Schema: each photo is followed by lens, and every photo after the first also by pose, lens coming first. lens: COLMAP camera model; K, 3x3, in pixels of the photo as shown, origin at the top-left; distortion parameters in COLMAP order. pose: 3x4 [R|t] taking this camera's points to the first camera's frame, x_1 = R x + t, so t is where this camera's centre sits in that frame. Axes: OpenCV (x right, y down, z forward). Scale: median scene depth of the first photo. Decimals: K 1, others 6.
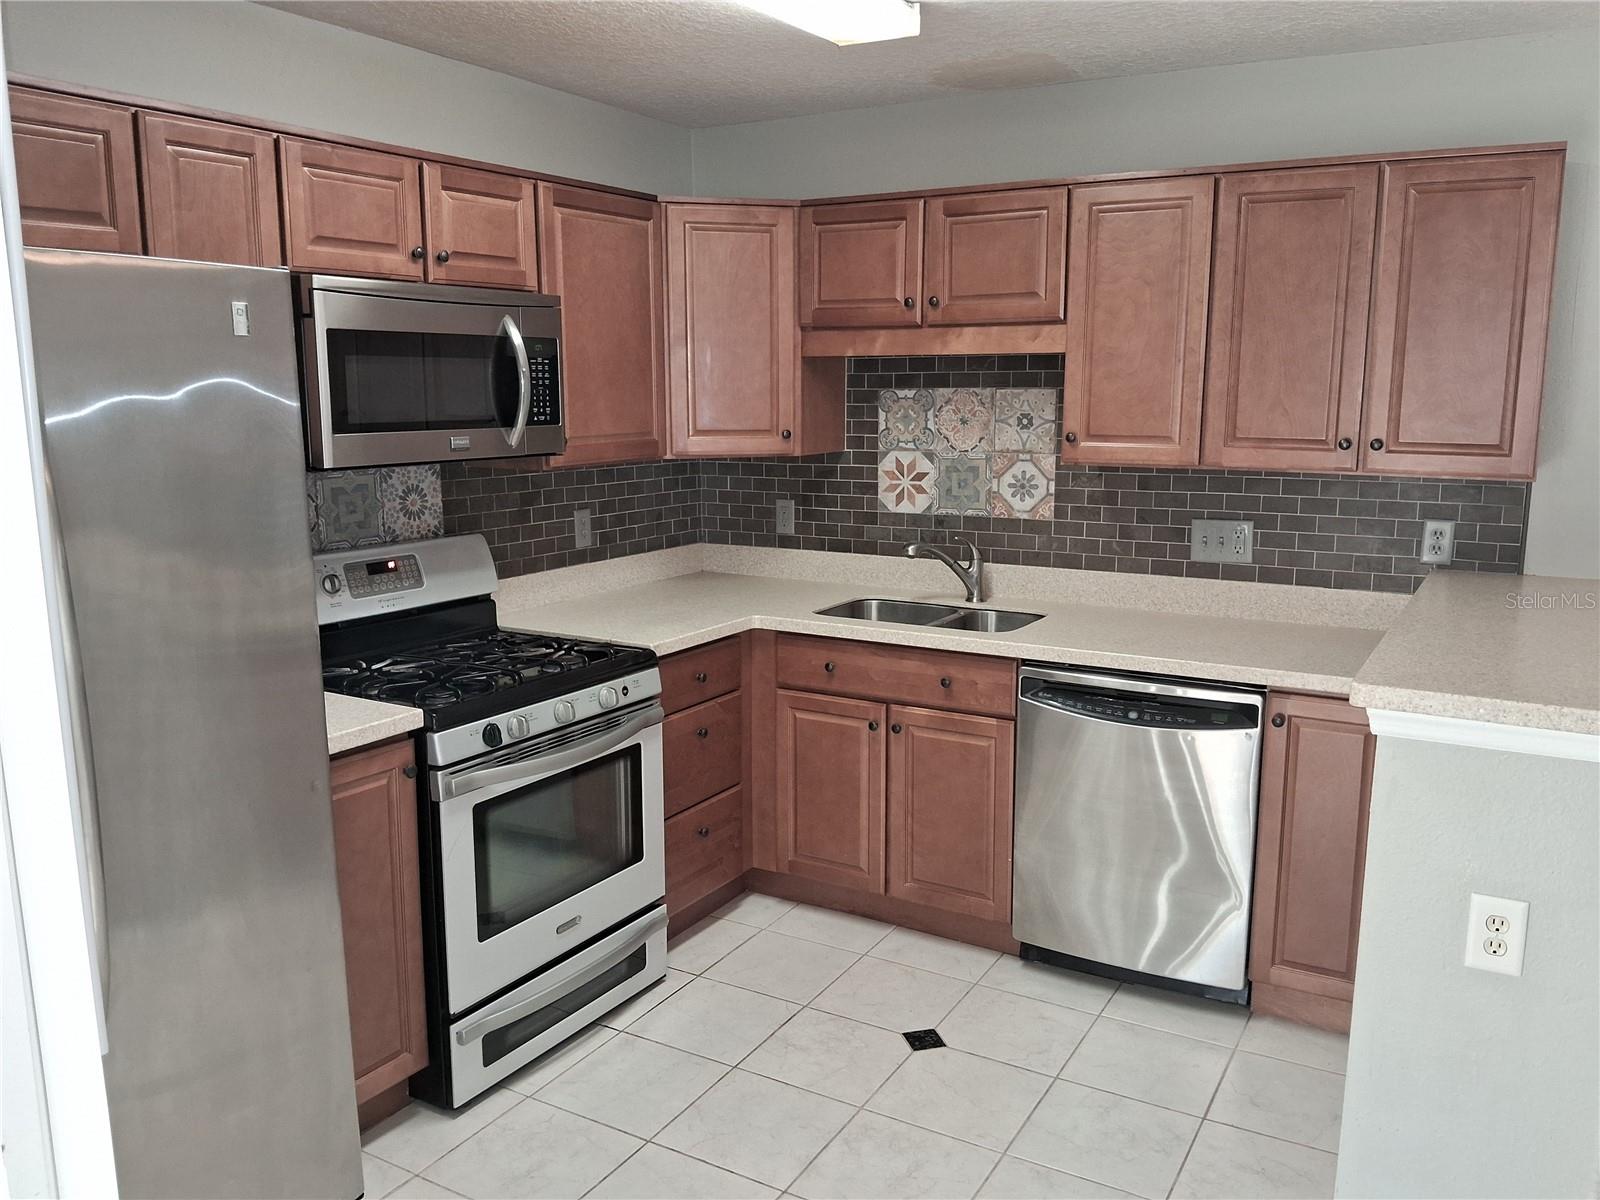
lens RADIAL K [[1236.2, 0, 809.9], [0, 1236.2, 597.9], [0, 0, 1]] dist [0.106750, -0.194644]
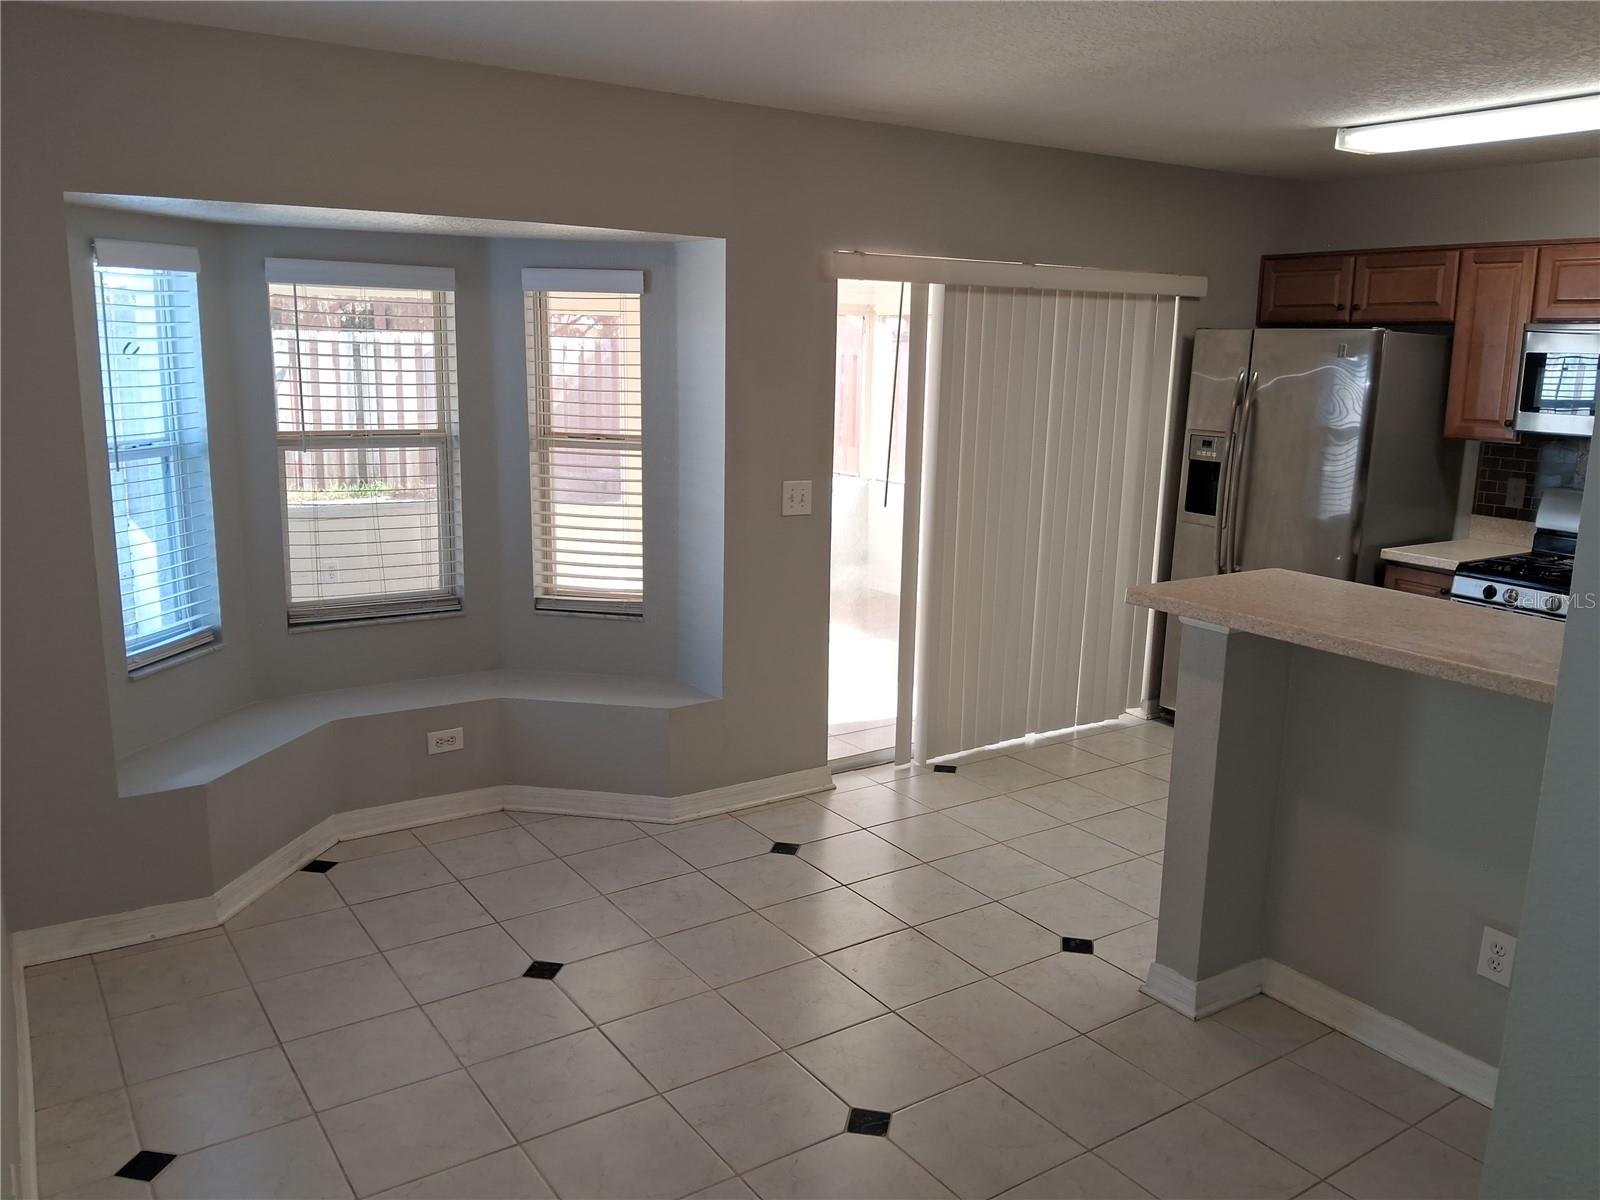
lens RADIAL K [[1271.0, 0, 798.2], [0, 1271.0, 599.9], [0, 0, 1]] dist [-0.021575, 0.003634]
pose [[-0.419048, 0.187540, -0.888385, 1.264849], [-0.165139, 0.946374, 0.277677, -0.153340], [0.892820, 0.263067, -0.365606, 0.596546]]
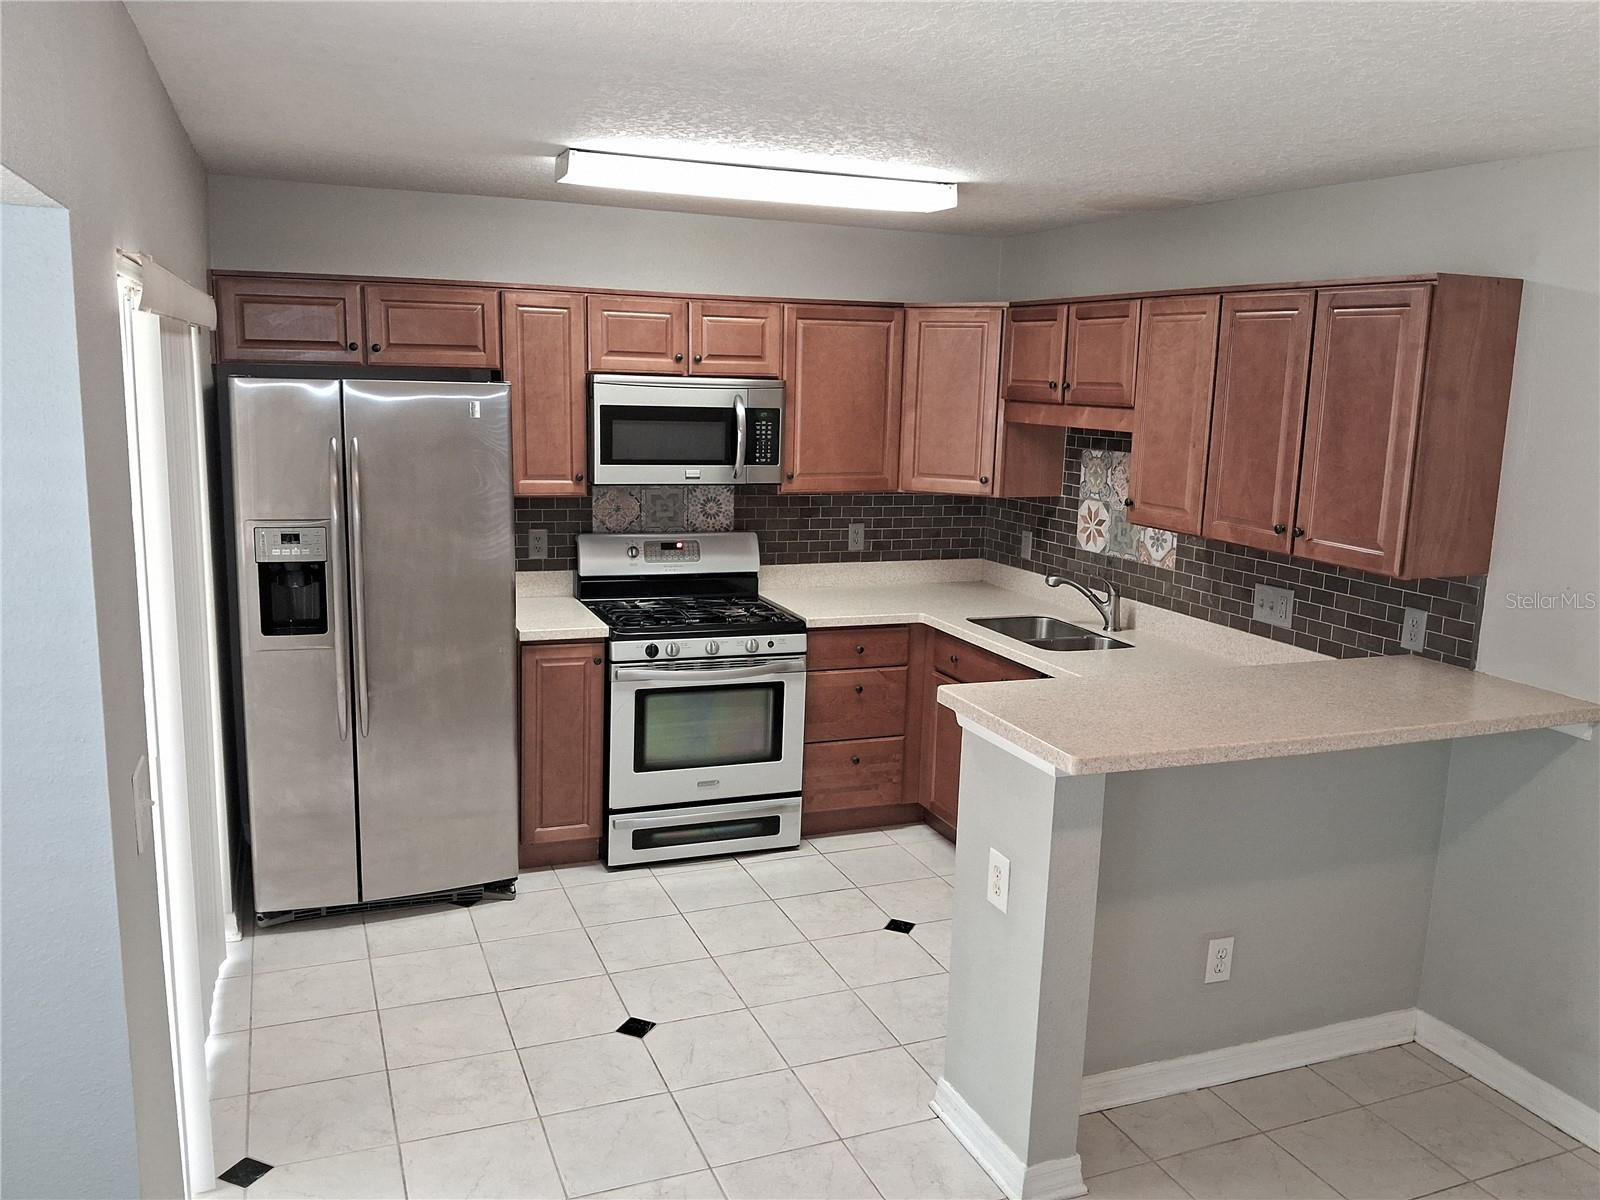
lens RADIAL K [[1236.2, 0, 809.9], [0, 1236.2, 597.9], [0, 0, 1]] dist [0.106750, -0.194644]
pose [[0.790026, 0.132924, -0.598490, 0.674010], [-0.133597, 0.990079, 0.043542, -0.045368], [0.598340, 0.045557, 0.799946, -0.151999]]
